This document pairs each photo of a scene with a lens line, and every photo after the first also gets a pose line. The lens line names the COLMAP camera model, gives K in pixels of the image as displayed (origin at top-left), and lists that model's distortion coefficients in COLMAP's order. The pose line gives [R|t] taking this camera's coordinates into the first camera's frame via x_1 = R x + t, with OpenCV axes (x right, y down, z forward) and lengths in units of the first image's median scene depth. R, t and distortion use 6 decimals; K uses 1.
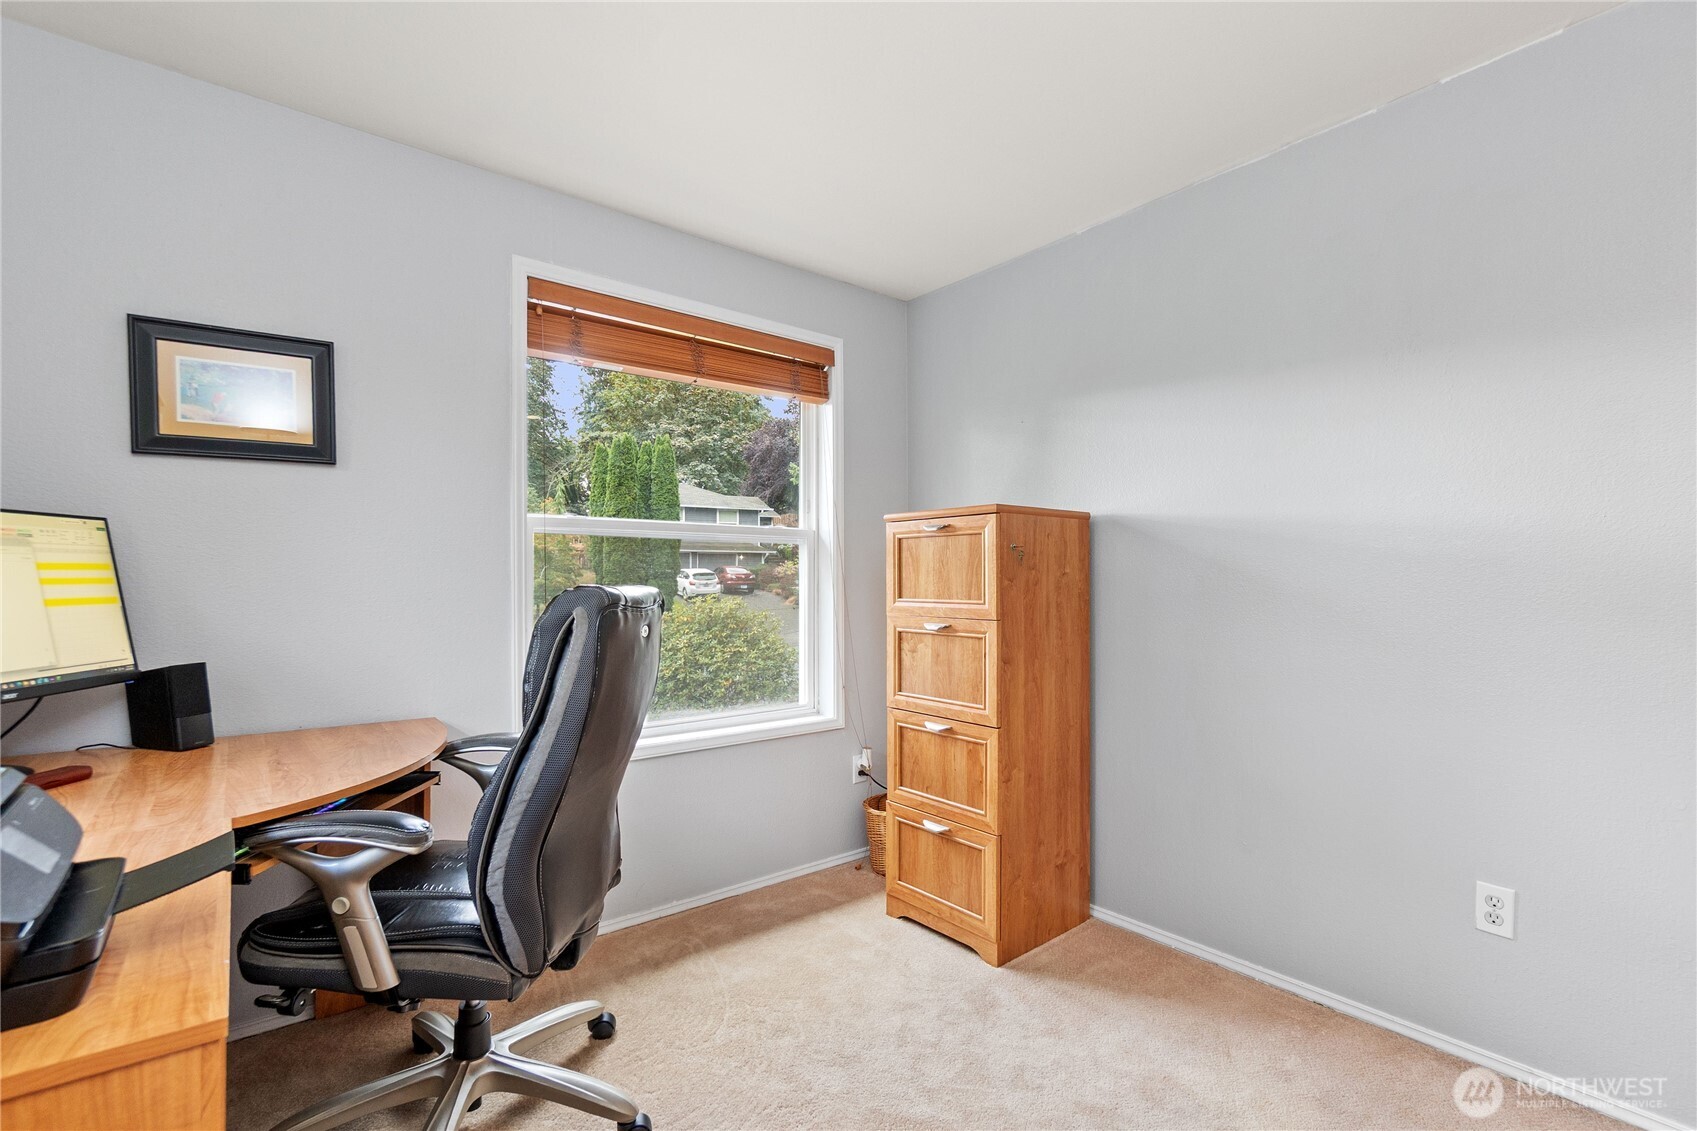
lens RADIAL K [[743.2, 0, 847.0], [0, 743.2, 574.0], [0, 0, 1]] dist [0.002949, 0.000174]
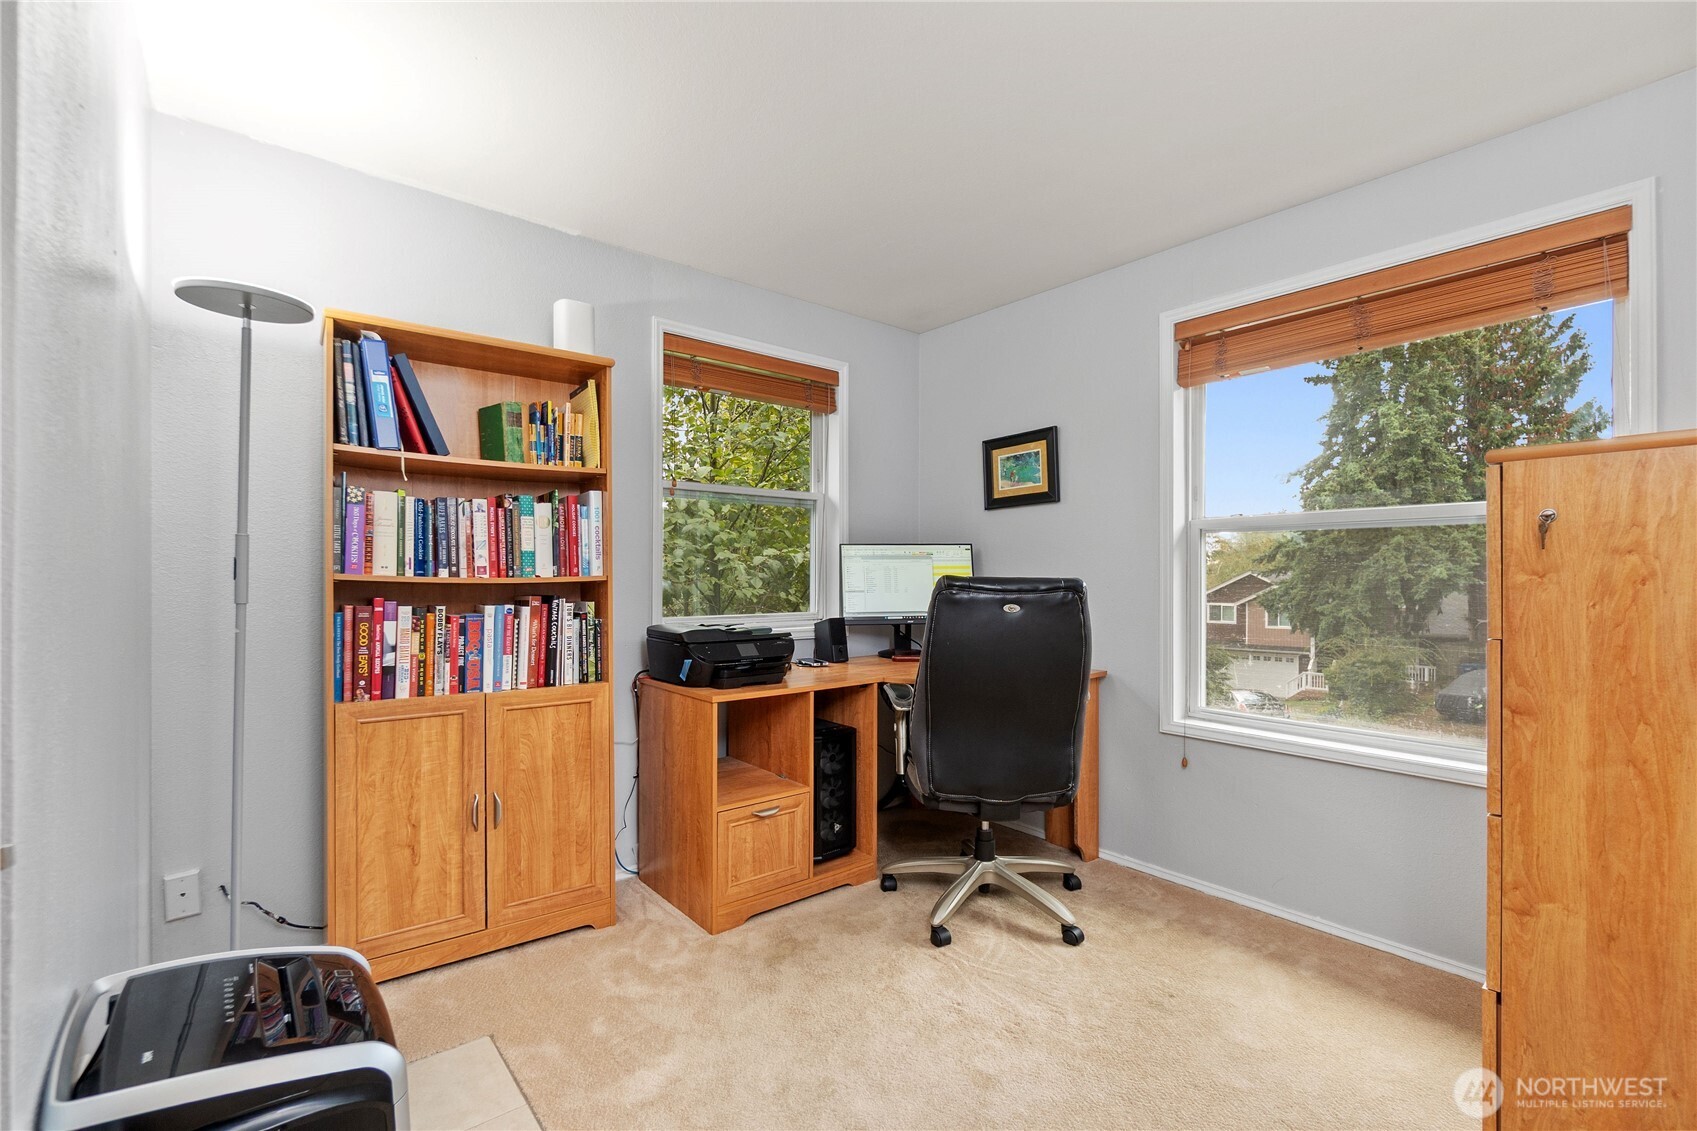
lens RADIAL K [[743.2, 0, 846.5], [0, 743.2, 572.8], [0, 0, 1]] dist [0.002949, 0.000174]
pose [[0.023818, -0.000872, -0.999716, 0.782501], [0.007537, 0.999971, -0.000692, 0.003388], [0.999688, -0.007519, 0.023824, 0.437950]]
